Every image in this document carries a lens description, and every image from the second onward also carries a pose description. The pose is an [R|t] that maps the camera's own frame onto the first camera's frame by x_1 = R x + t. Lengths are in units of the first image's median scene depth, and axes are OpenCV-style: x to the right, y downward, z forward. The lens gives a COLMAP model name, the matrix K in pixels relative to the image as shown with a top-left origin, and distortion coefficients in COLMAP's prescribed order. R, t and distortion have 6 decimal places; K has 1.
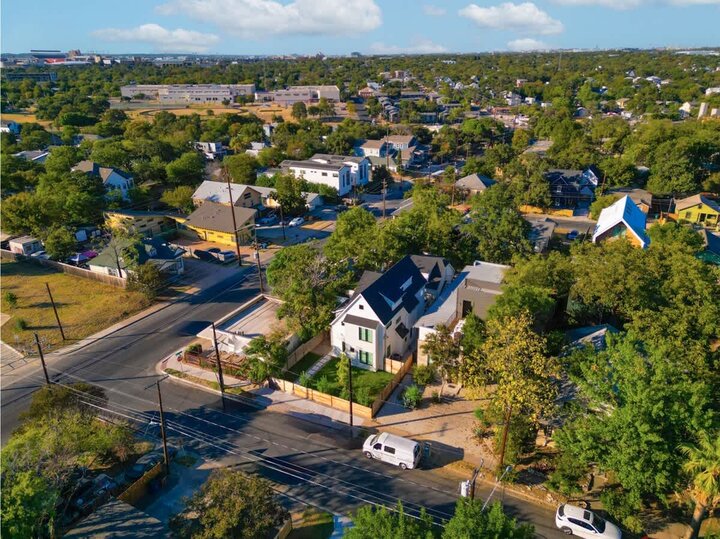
lens RADIAL K [[497.7, 0, 360.0], [0, 497.7, 269.5], [0, 0, 1]] dist [0.070066, -0.038149]
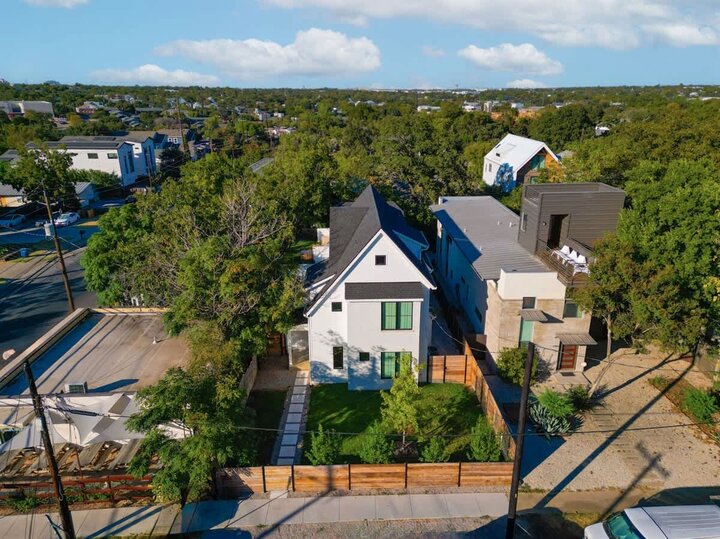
lens RADIAL K [[497.7, 0, 360.0], [0, 497.7, 269.5], [0, 0, 1]] dist [0.070066, -0.038149]
pose [[0.872999, -0.150270, 0.463995, -0.229515], [0.178559, 0.983776, -0.017349, 0.086939], [-0.453861, 0.097996, 0.885668, 0.572468]]
